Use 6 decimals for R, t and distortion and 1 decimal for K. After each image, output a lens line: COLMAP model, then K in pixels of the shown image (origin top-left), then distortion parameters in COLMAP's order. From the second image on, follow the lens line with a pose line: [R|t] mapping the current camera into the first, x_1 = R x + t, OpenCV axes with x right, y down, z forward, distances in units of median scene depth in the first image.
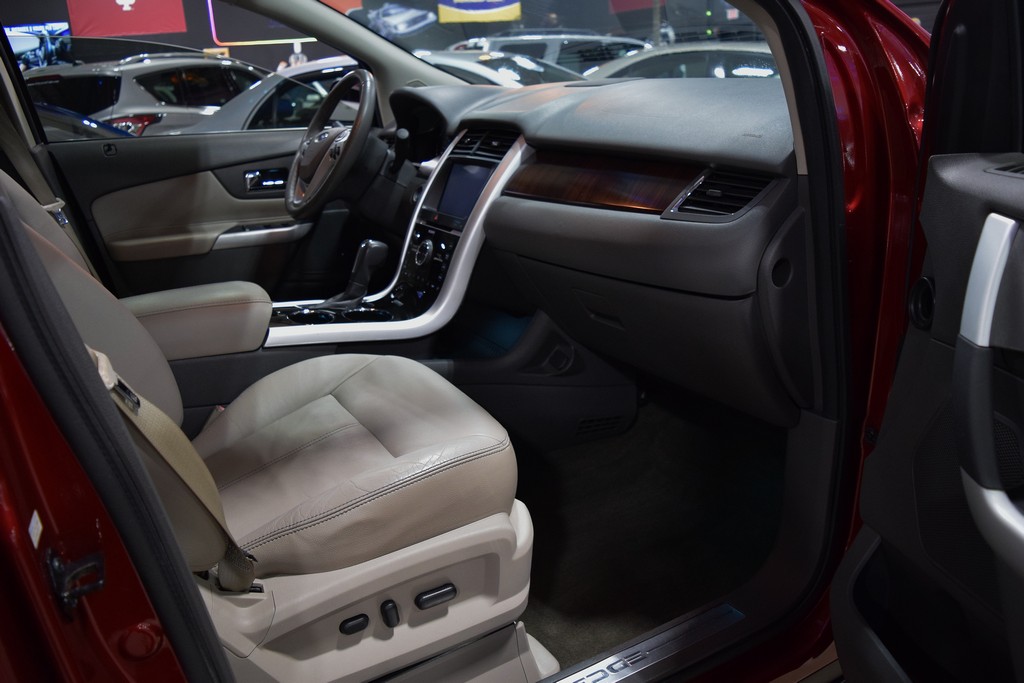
lens RADIAL K [[793.4, 0, 509.8], [0, 793.4, 337.9], [0, 0, 1]] dist [-0.093345, 0.017393]
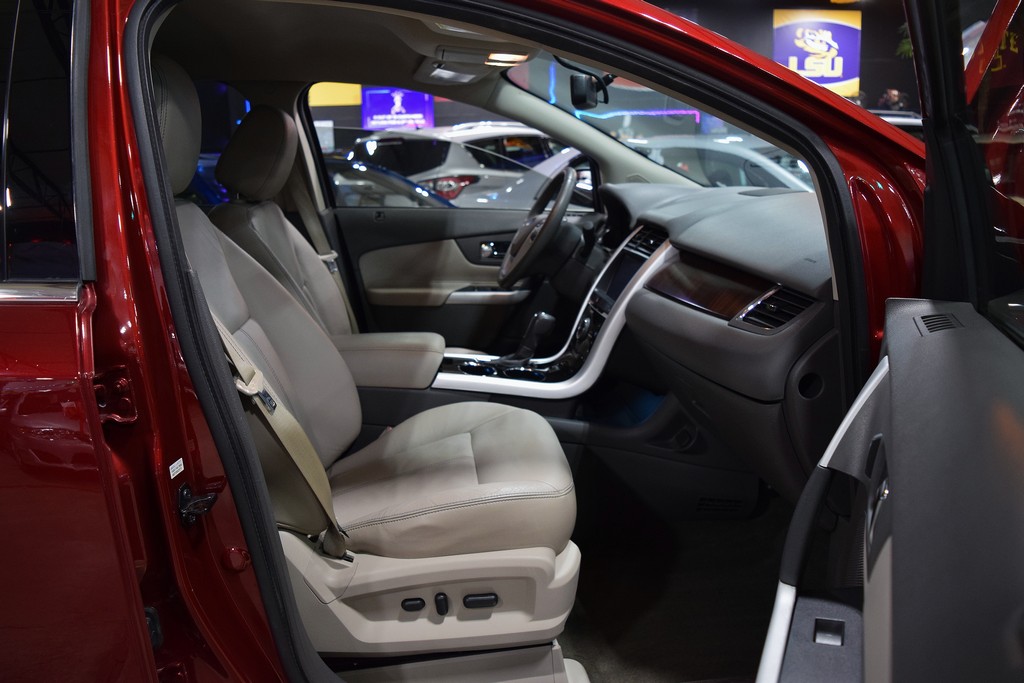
lens RADIAL K [[793.4, 0, 512.9], [0, 793.4, 337.2], [0, 0, 1]] dist [-0.093345, 0.017393]
pose [[0.917575, 0.121535, -0.378530, 0.276270], [-0.150964, 0.987327, -0.048944, -0.024841], [0.367784, 0.102054, 0.924294, -0.136933]]
